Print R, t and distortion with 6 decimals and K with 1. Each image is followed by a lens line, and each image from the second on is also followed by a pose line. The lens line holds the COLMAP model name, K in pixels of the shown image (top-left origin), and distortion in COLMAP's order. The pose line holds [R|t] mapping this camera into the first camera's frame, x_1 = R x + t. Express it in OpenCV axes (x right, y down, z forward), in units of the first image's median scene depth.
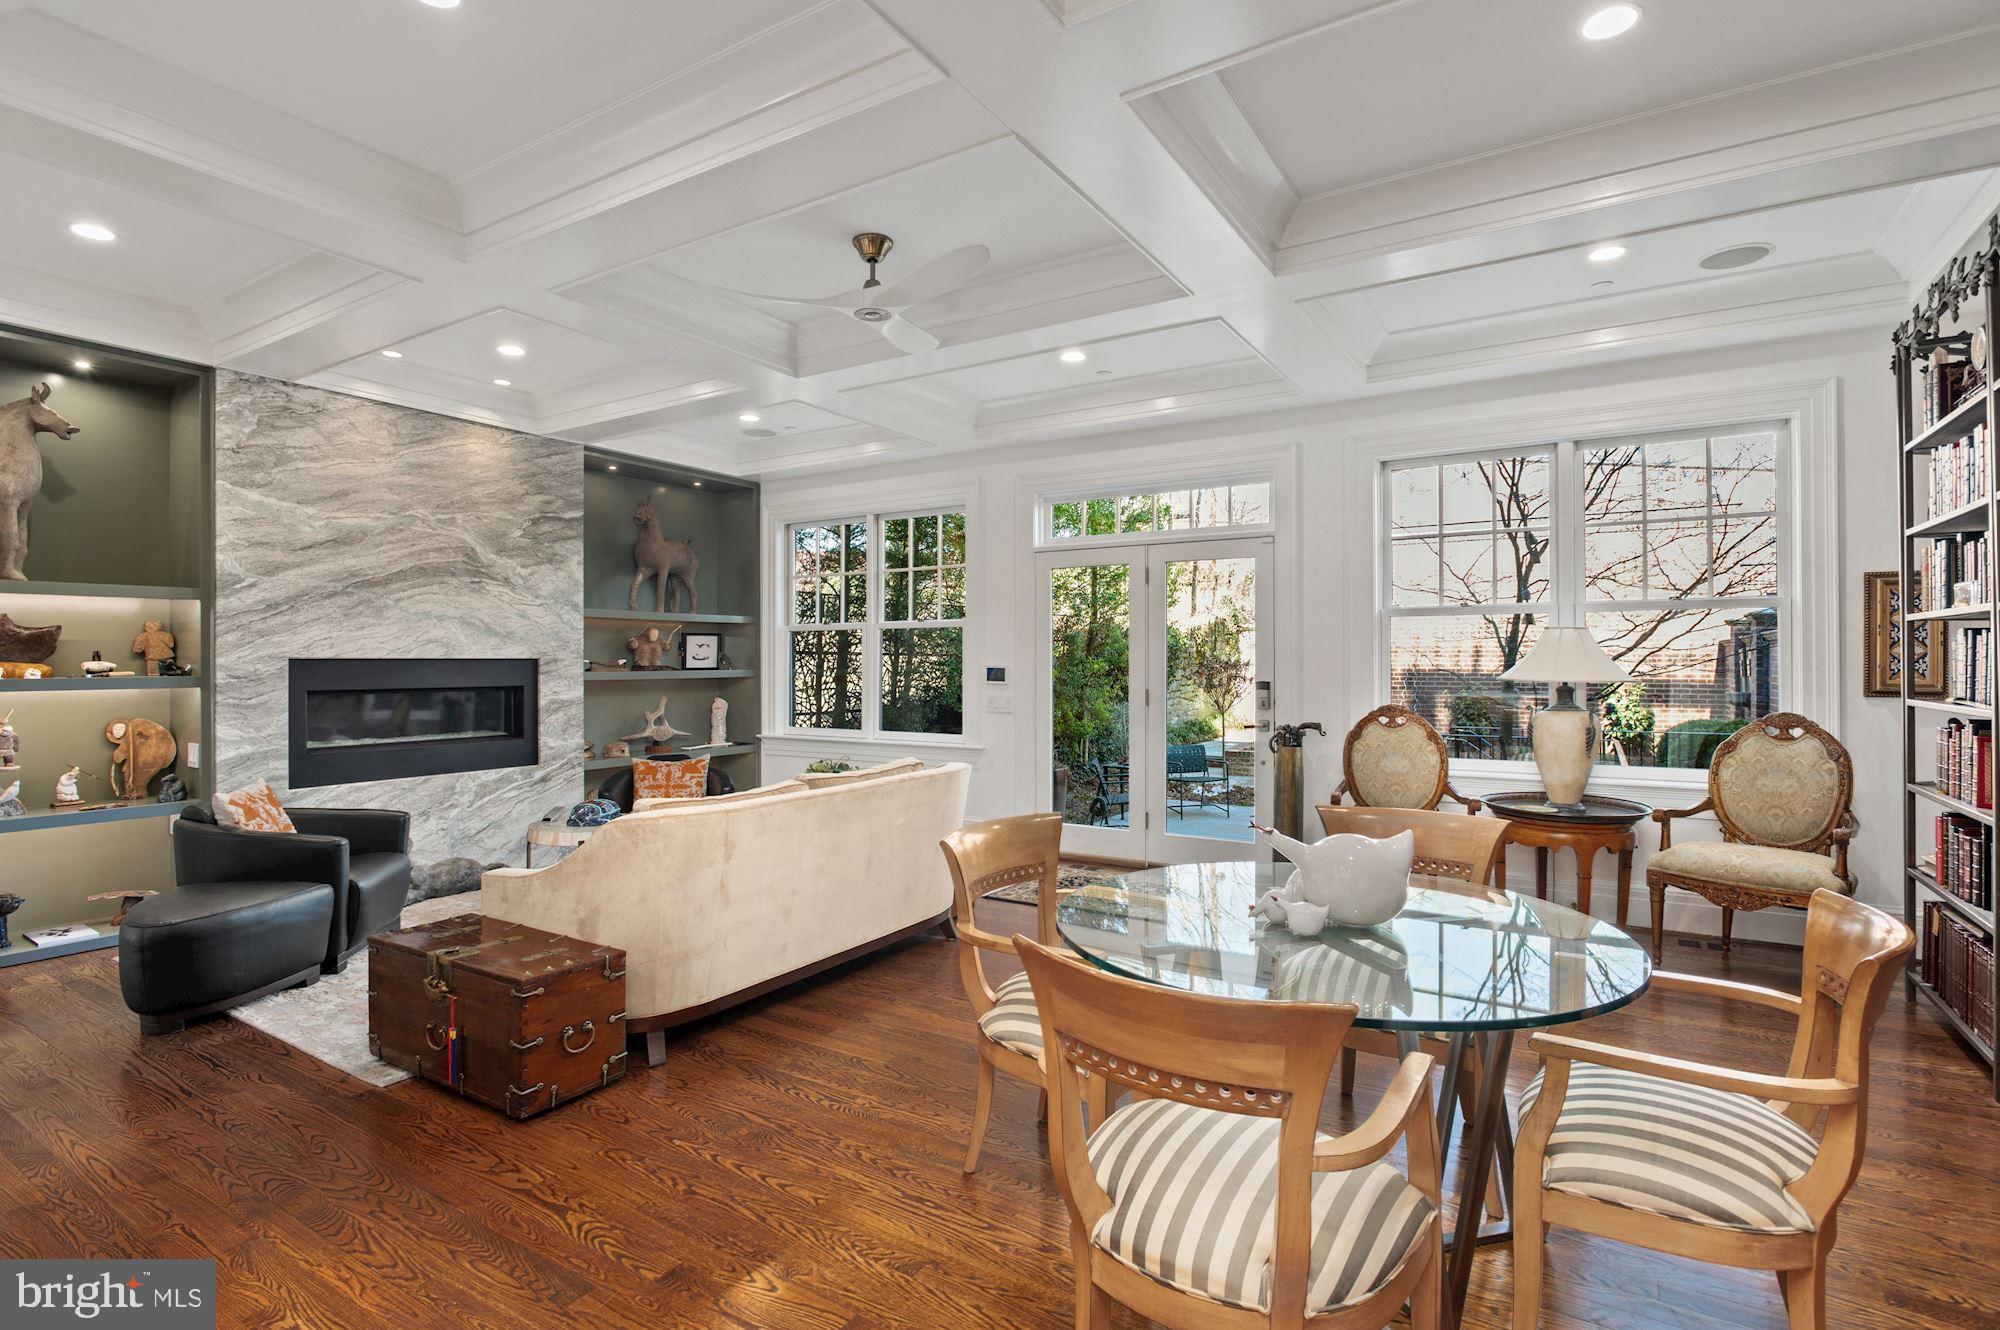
lens RADIAL K [[964.7, 0, 991.0], [0, 964.7, 655.7], [0, 0, 1]] dist [-0.004079, -0.000065]
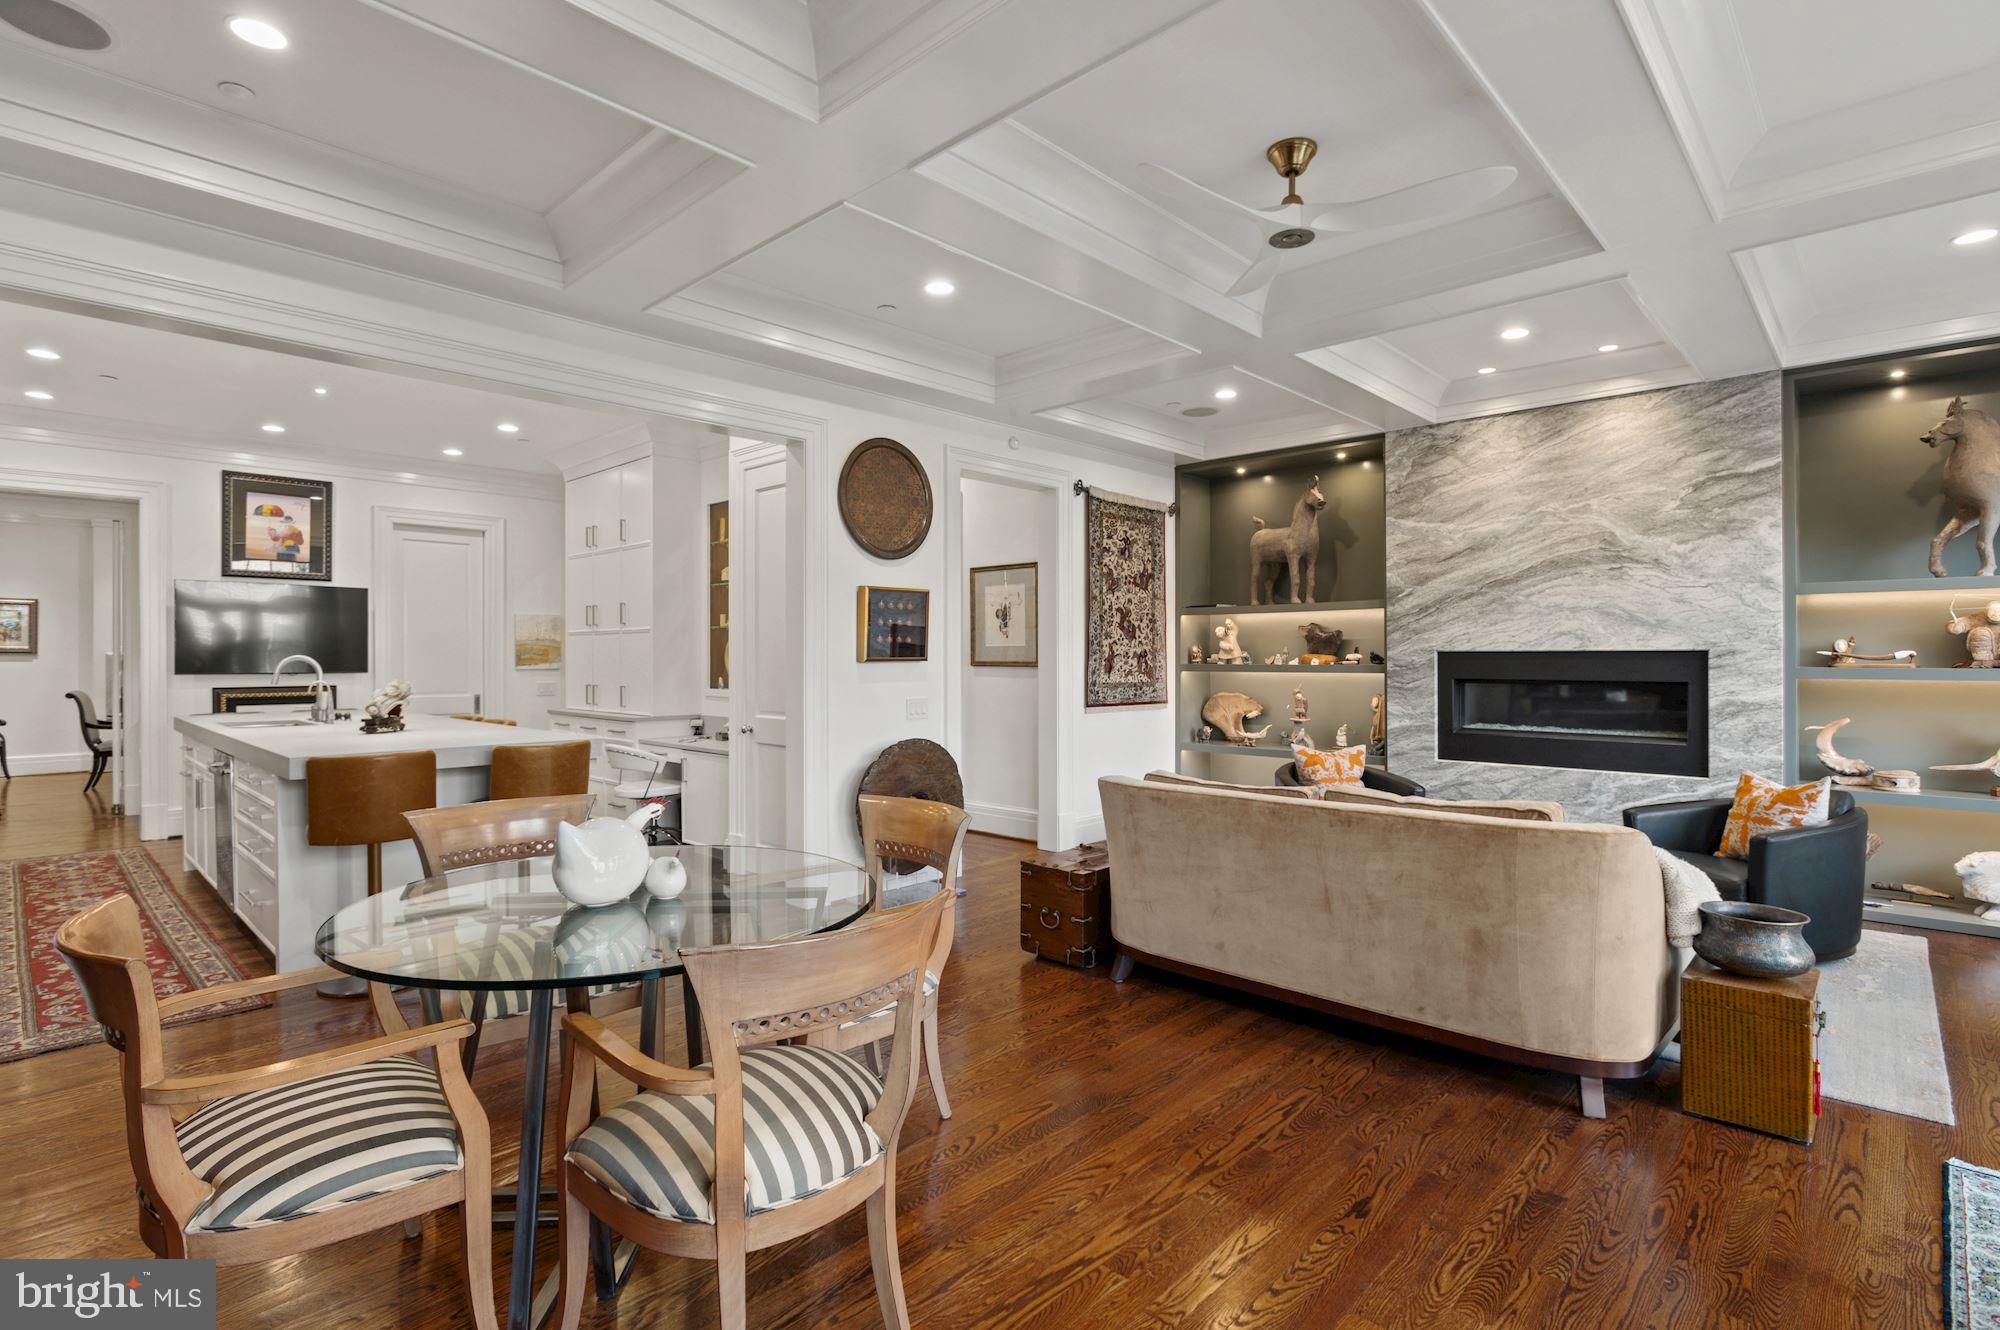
lens RADIAL K [[964.7, 0, 990.3], [0, 964.7, 654.0], [0, 0, 1]] dist [-0.004079, -0.000065]
pose [[-0.199986, 0.005478, -0.979783, 0.499875], [0.011338, 0.999930, 0.003277, -0.003792], [0.979733, -0.010453, -0.200034, 0.600053]]
